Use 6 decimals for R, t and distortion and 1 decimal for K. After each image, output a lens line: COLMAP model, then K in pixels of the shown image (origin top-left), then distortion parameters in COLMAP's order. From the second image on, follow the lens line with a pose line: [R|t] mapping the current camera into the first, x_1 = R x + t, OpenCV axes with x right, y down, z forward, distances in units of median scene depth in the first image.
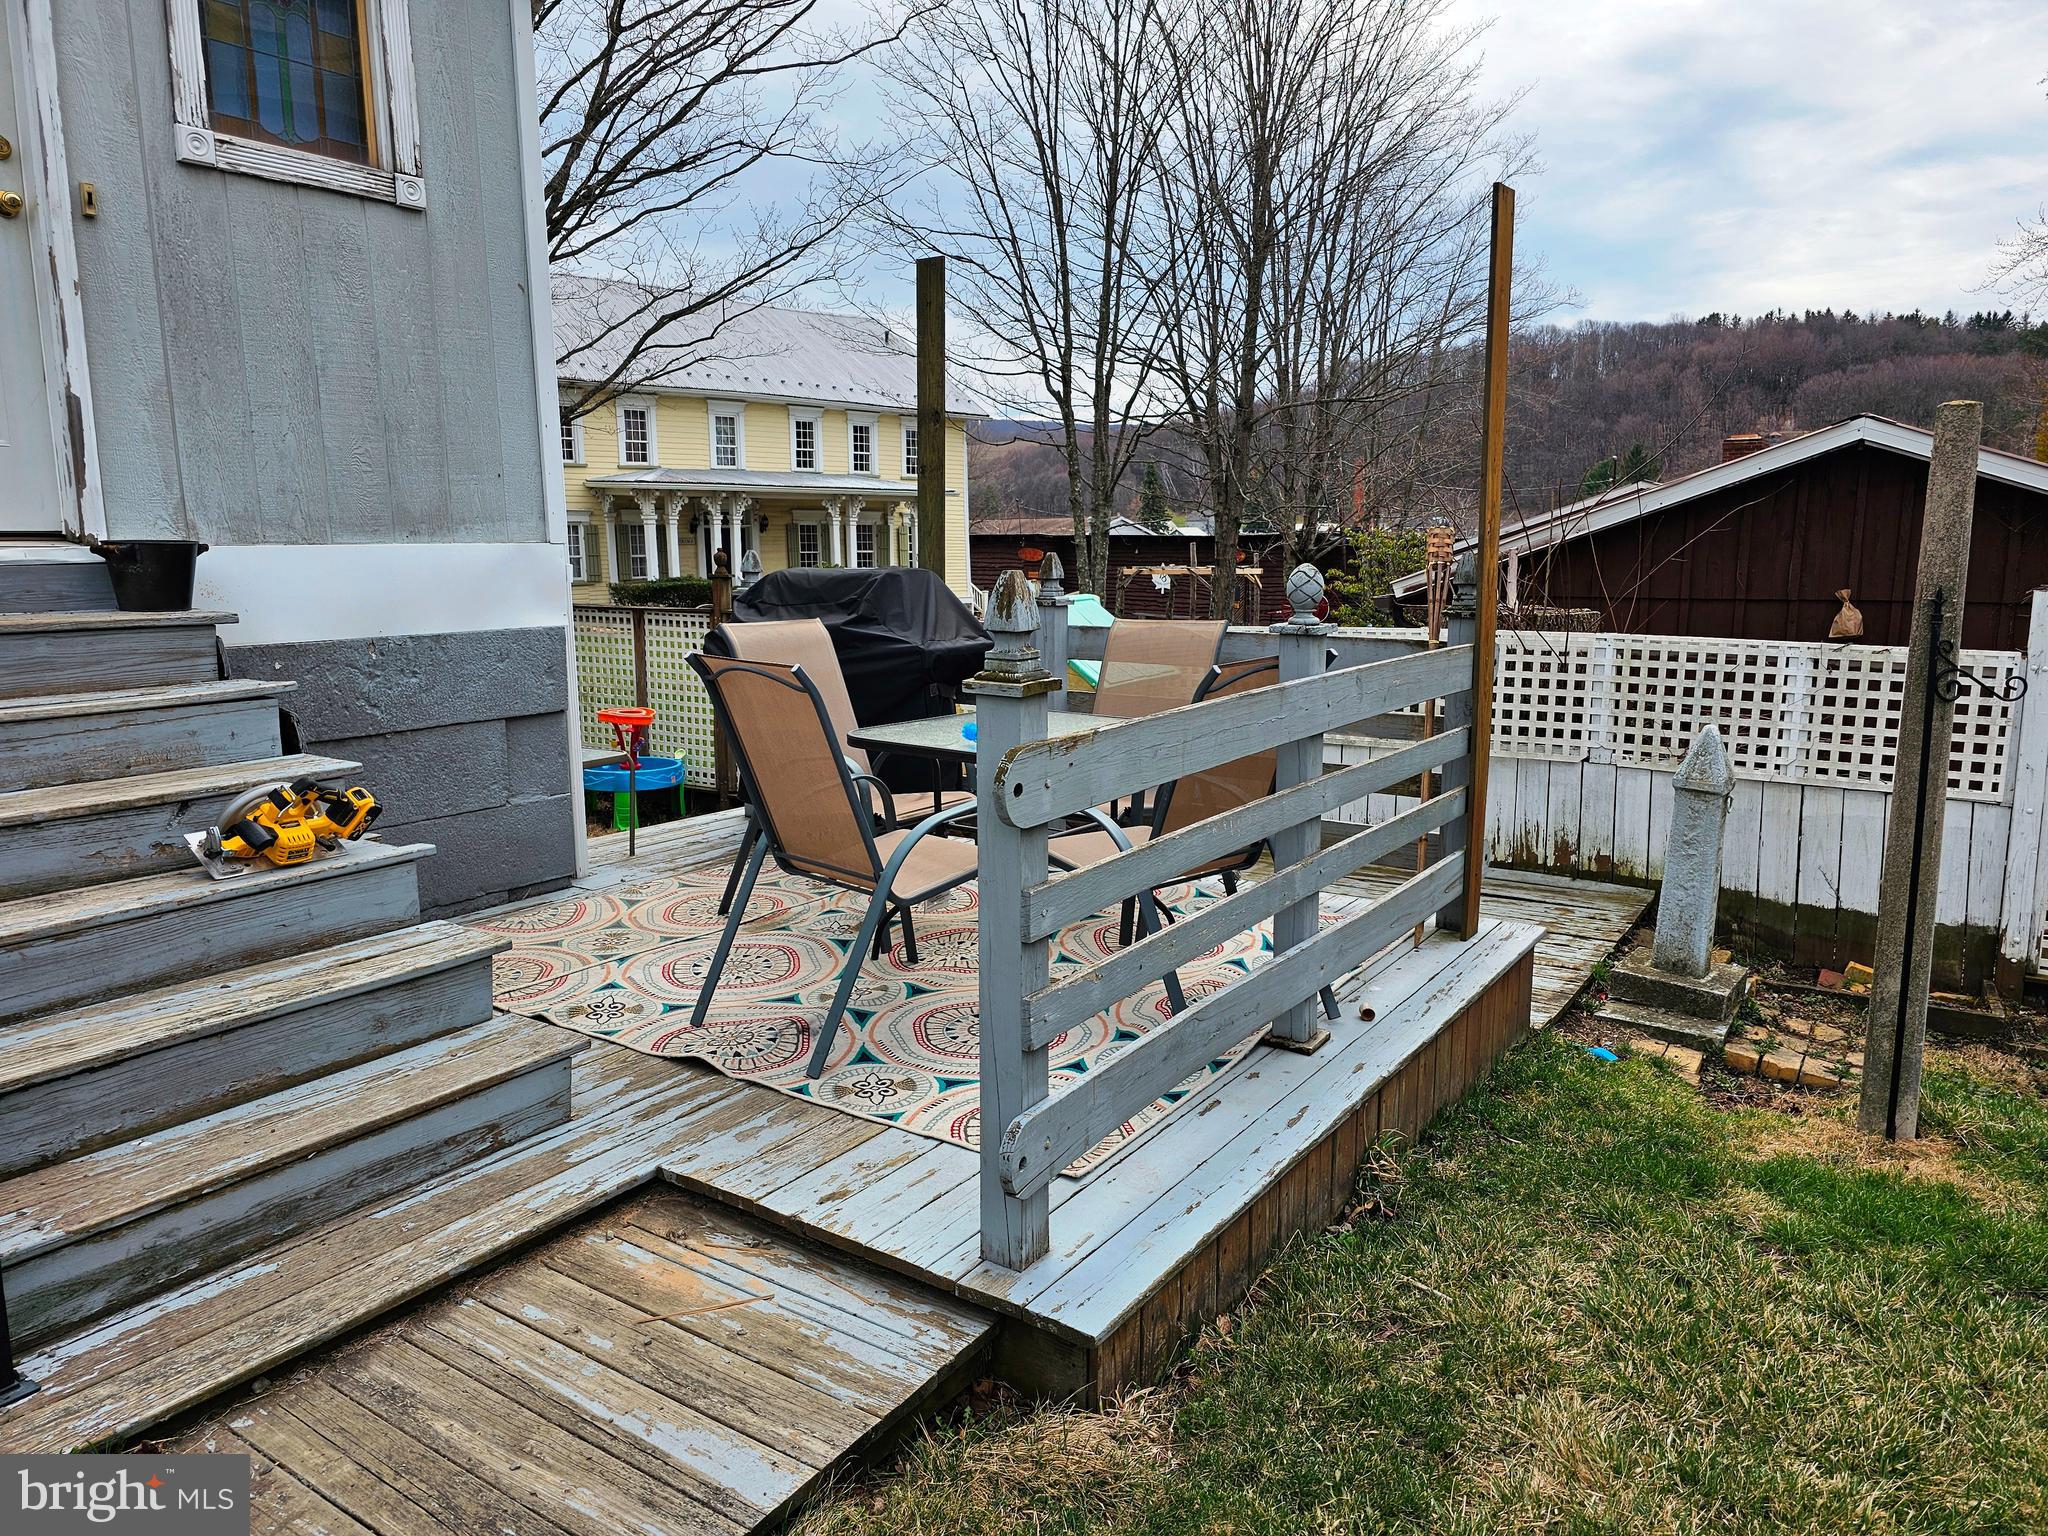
lens RADIAL K [[1378.1, 0, 1026.1], [0, 1378.1, 776.1], [0, 0, 1]] dist [0.075445, -0.074485]
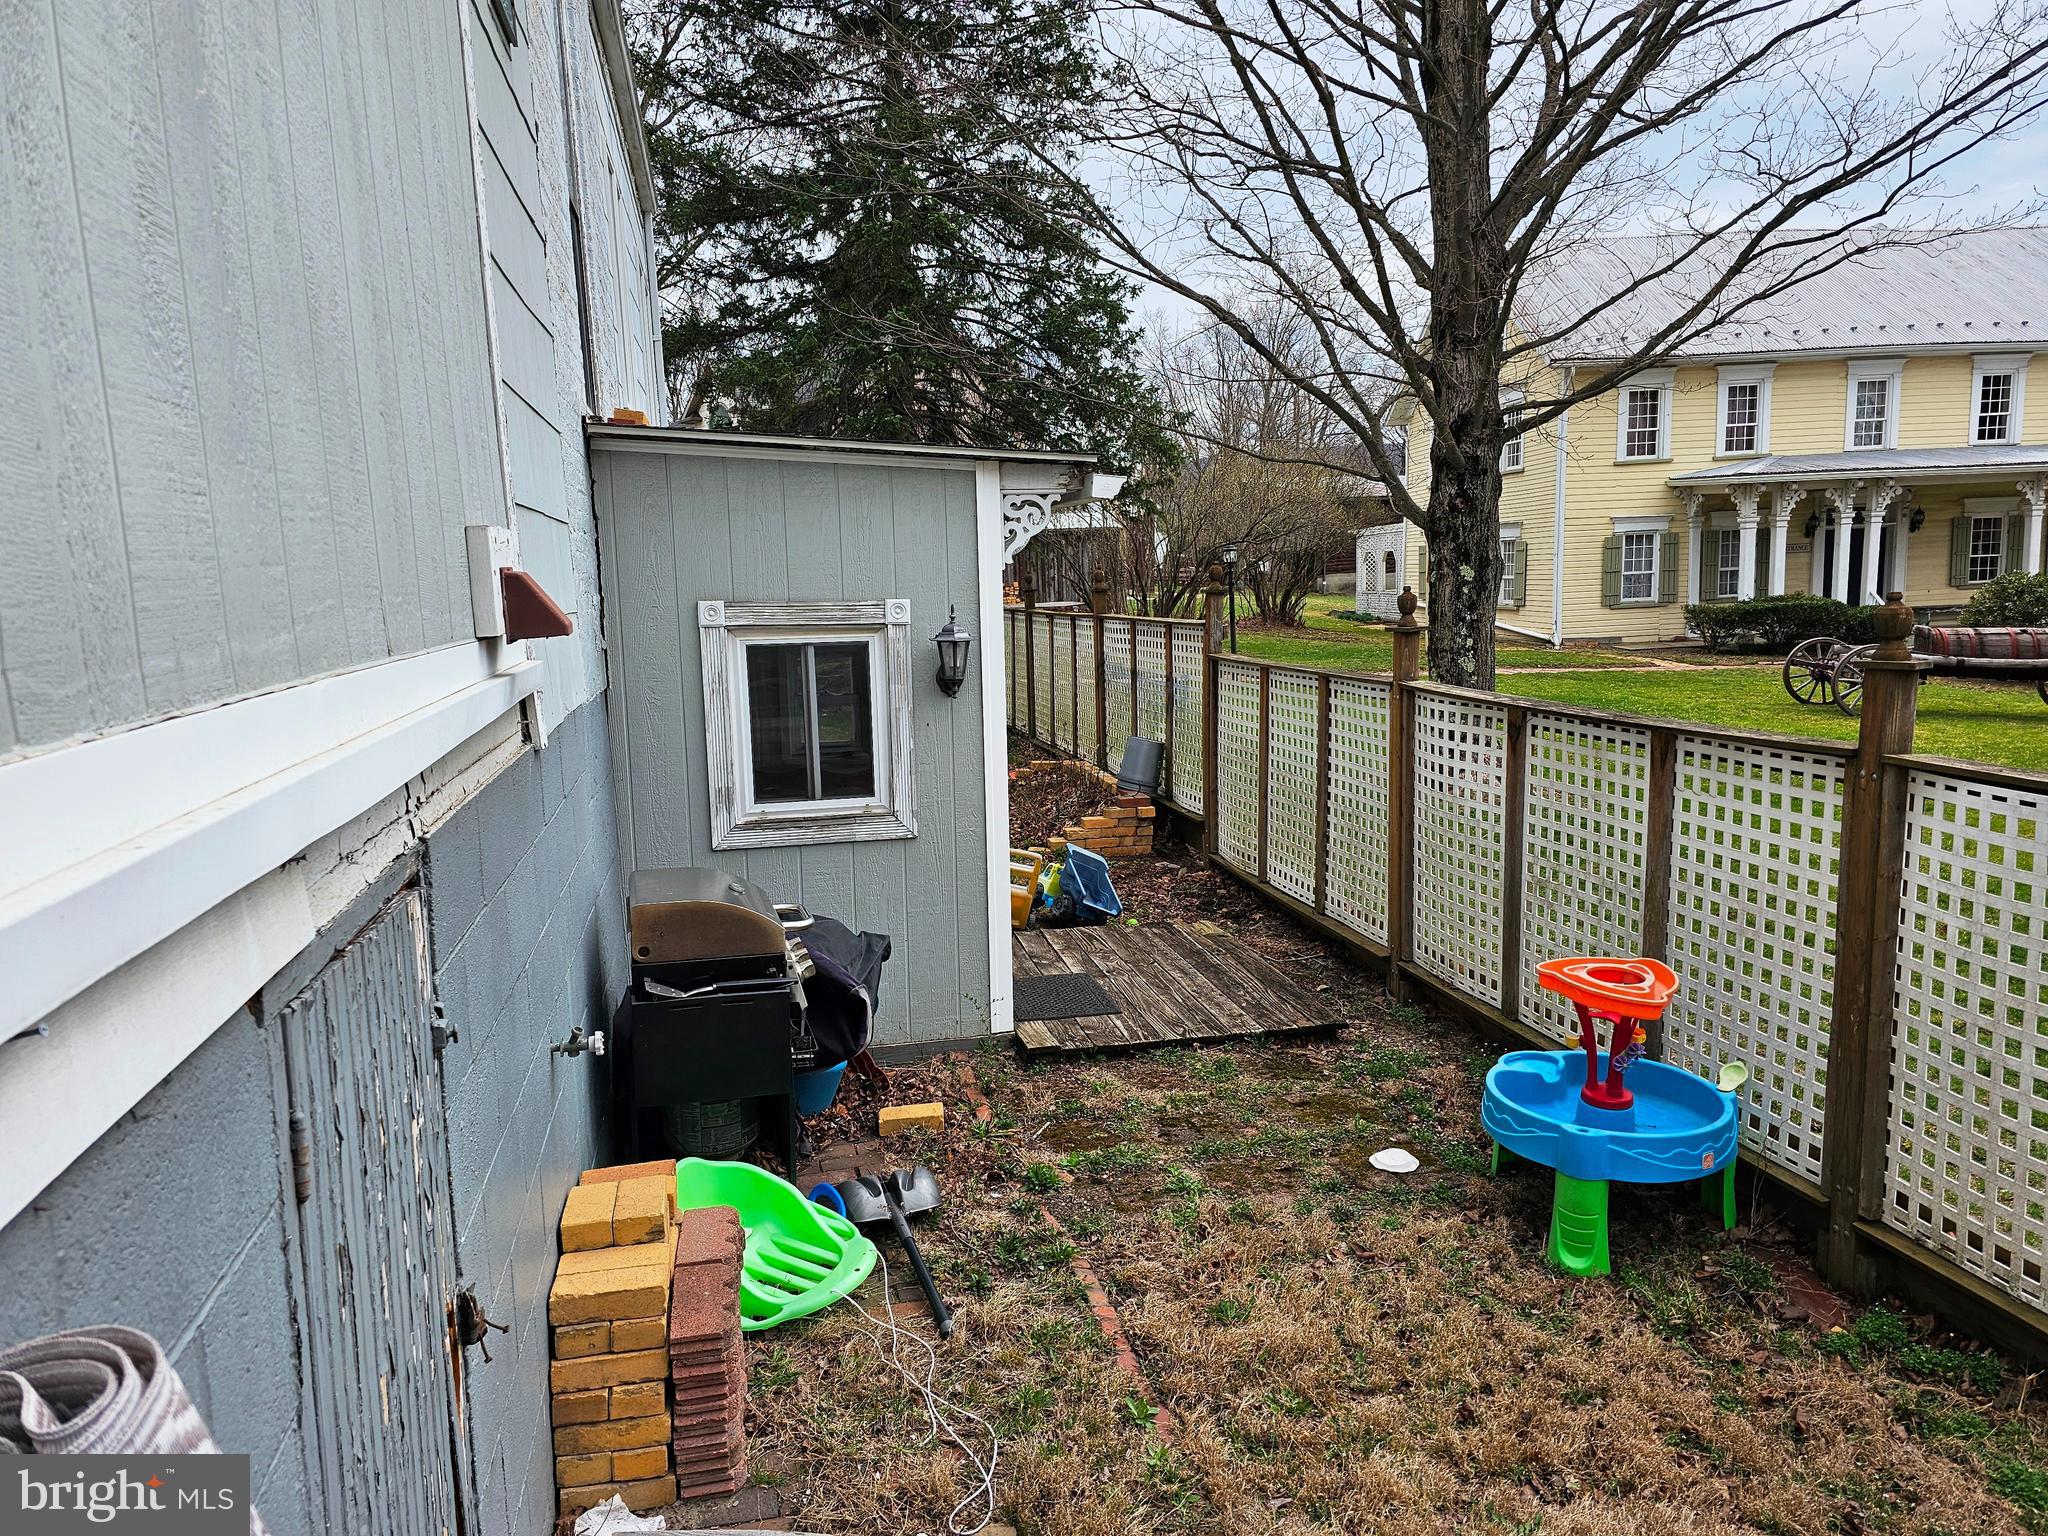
lens RADIAL K [[1378.1, 0, 1026.1], [0, 1378.1, 776.1], [0, 0, 1]] dist [0.075445, -0.074485]
pose [[0.741475, 0.076584, -0.666596, -0.034264], [-0.081878, 0.996368, 0.023395, -0.026030], [0.665966, 0.037232, 0.745052, 0.138475]]
